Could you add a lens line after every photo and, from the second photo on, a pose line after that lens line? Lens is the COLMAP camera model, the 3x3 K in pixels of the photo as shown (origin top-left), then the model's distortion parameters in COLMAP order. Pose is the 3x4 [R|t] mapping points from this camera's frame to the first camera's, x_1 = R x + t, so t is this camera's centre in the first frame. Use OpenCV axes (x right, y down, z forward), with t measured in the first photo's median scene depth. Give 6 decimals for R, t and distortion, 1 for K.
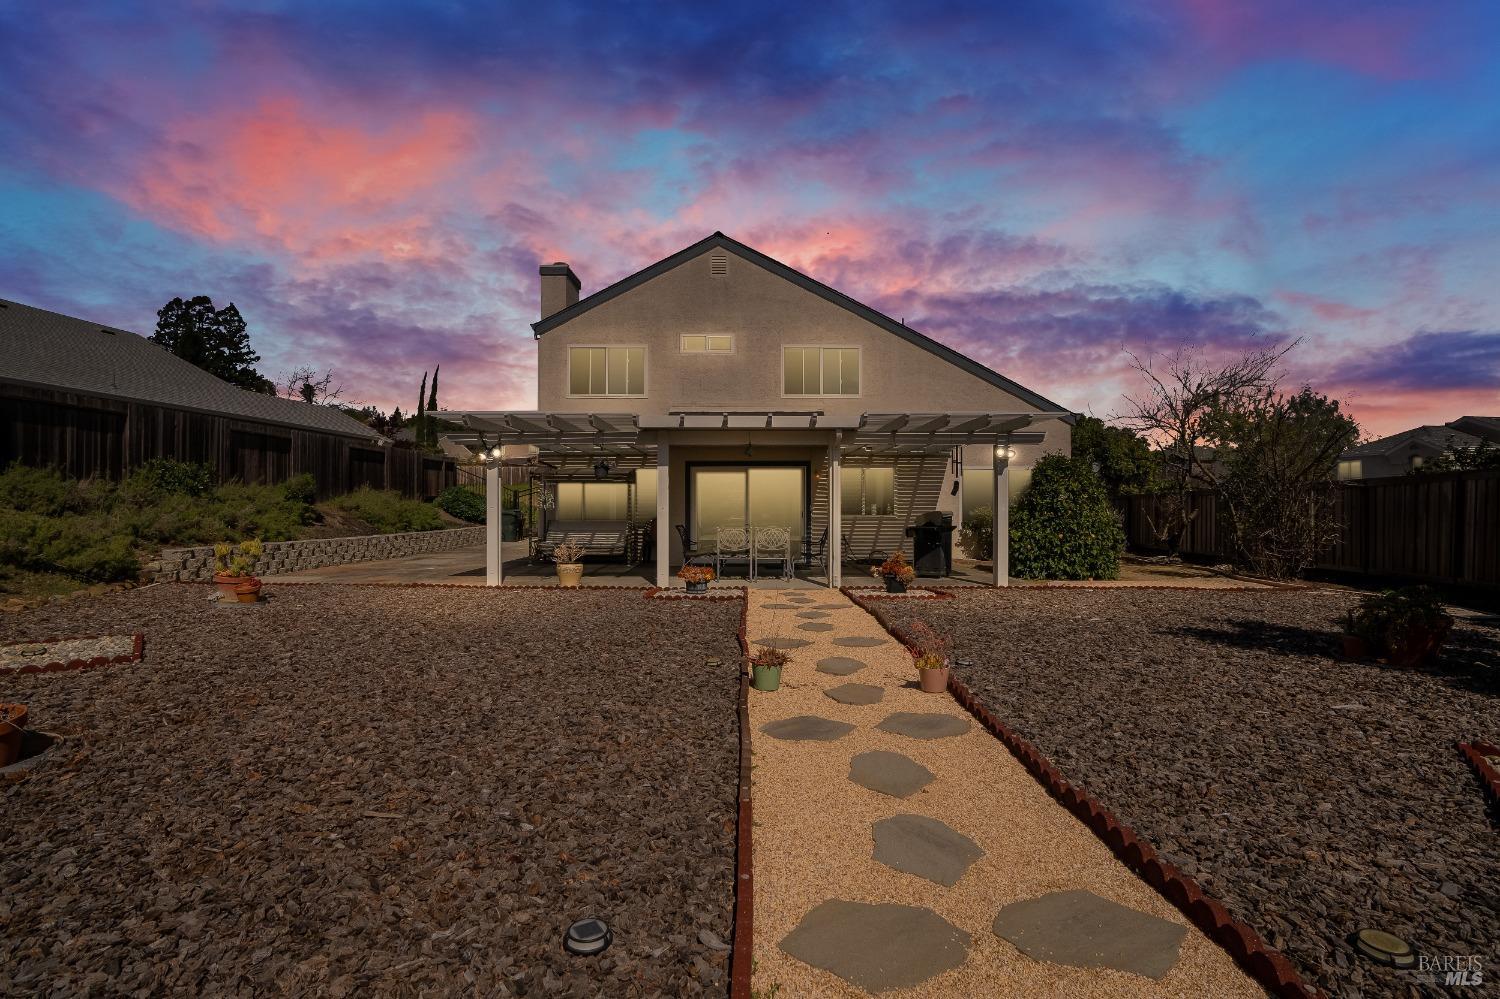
lens RADIAL K [[718.5, 0, 753.9], [0, 718.5, 499.2], [0, 0, 1]] dist [-0.038647, 0.025612]
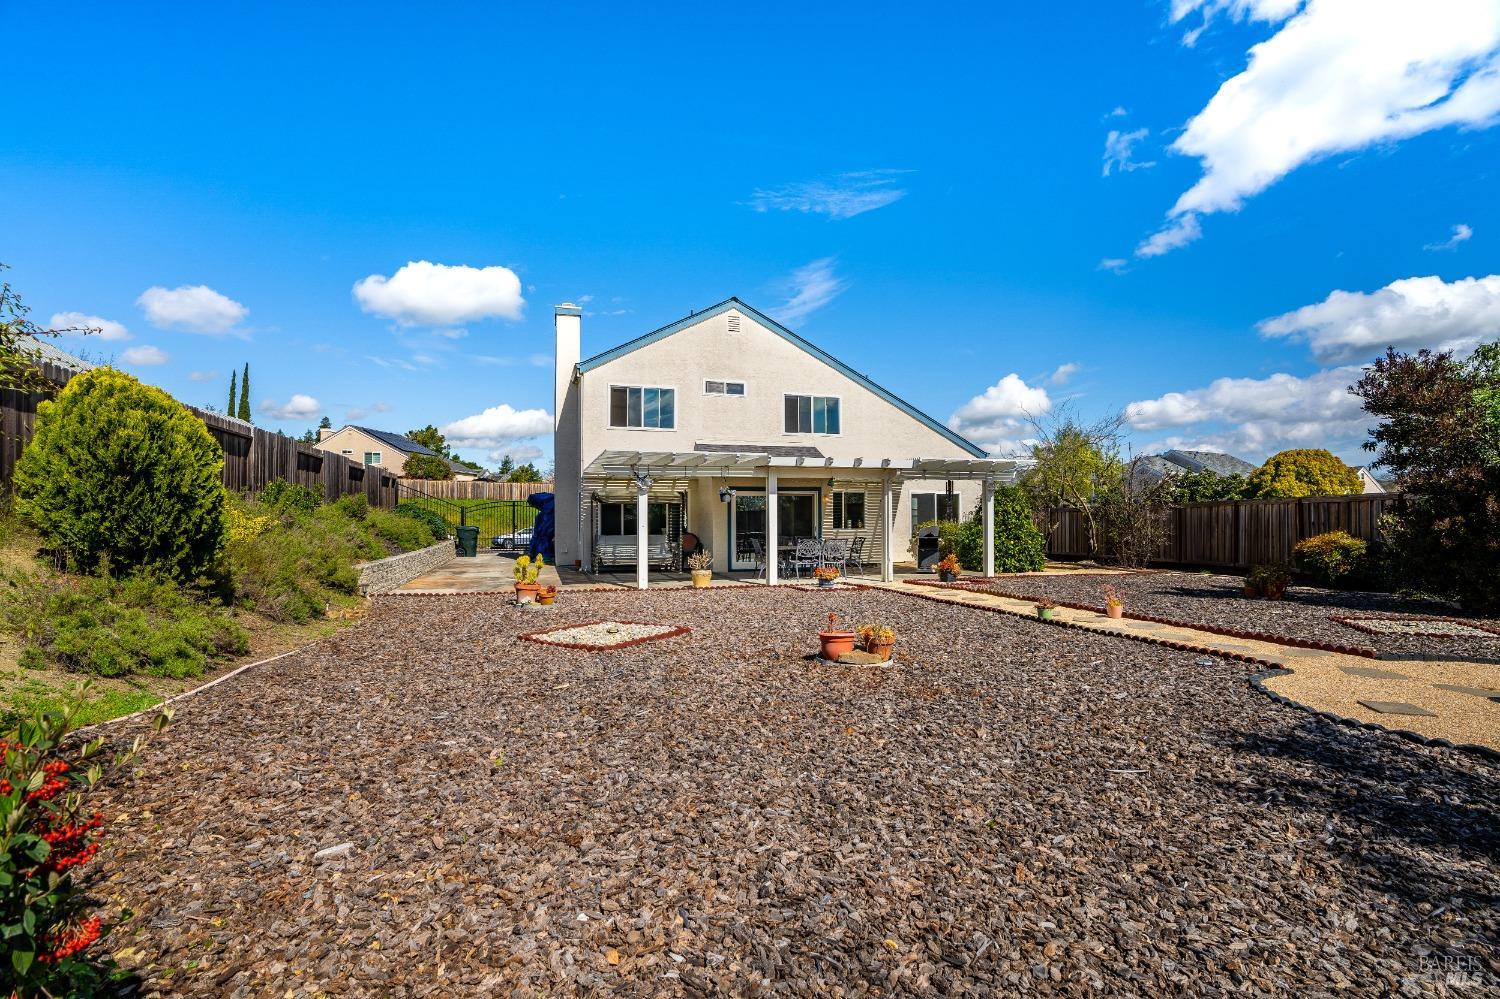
lens RADIAL K [[718.5, 0, 753.9], [0, 718.5, 499.2], [0, 0, 1]] dist [-0.038647, 0.025612]
pose [[0.949209, 0.004714, 0.314609, -0.483758], [0.001378, 0.999816, -0.019138, -0.008059], [-0.314642, 0.018600, 0.949028, -0.196629]]
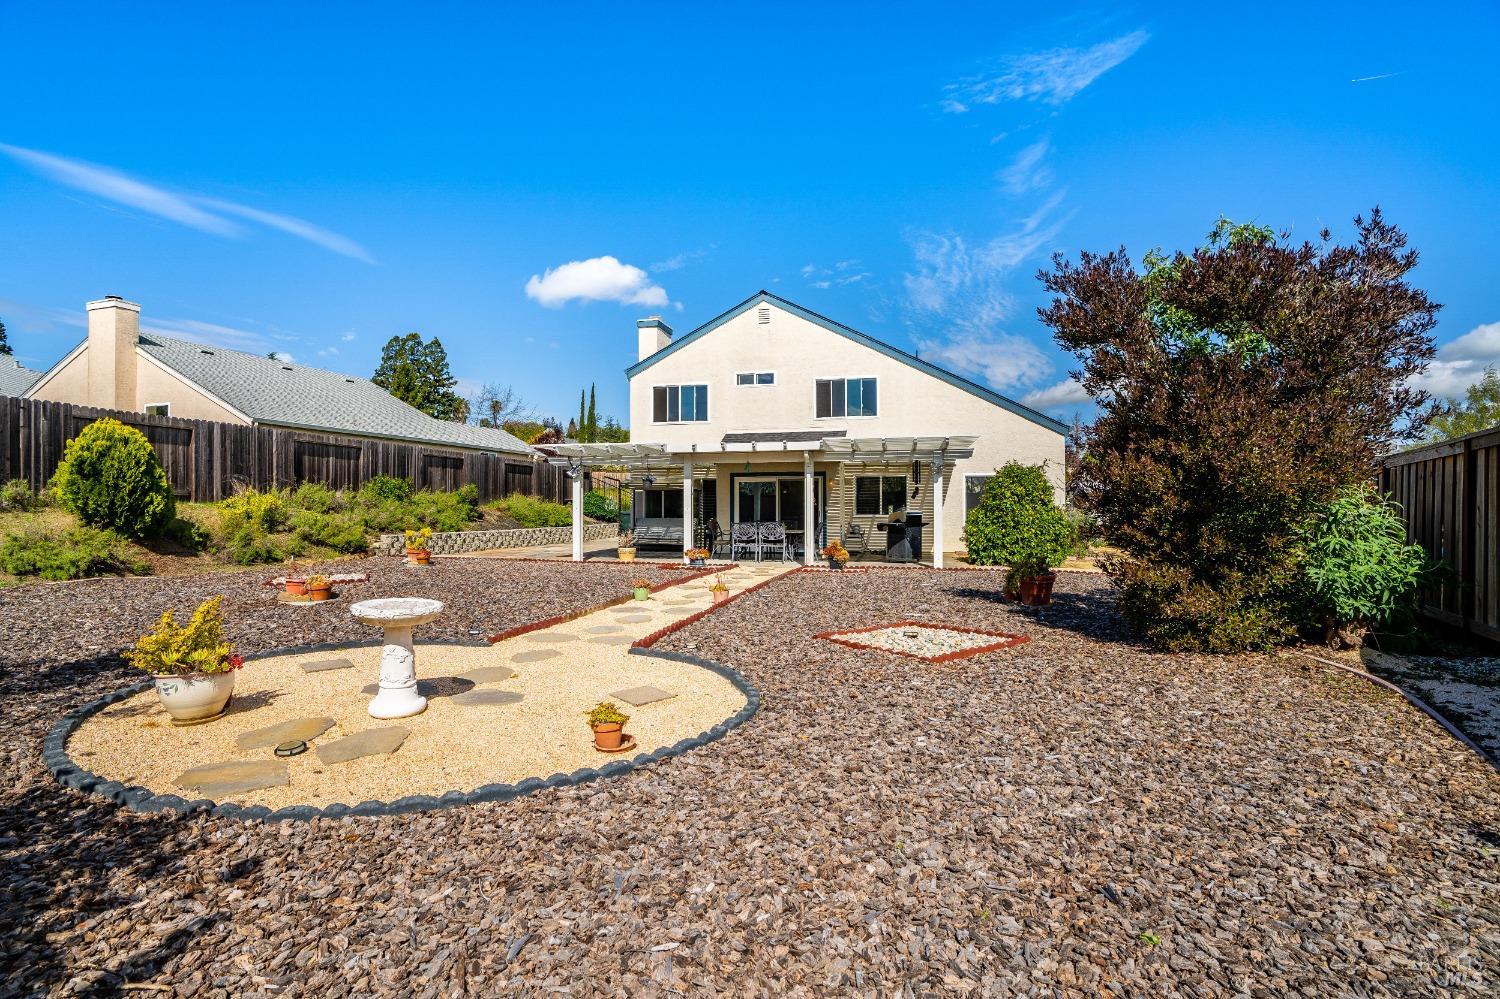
lens RADIAL K [[718.5, 0, 753.9], [0, 718.5, 499.2], [0, 0, 1]] dist [-0.038647, 0.025612]
pose [[0.975933, -0.003950, -0.218037, 0.256789], [0.003426, 0.999990, -0.002784, -0.001114], [0.218045, 0.001970, 0.975937, -0.292635]]
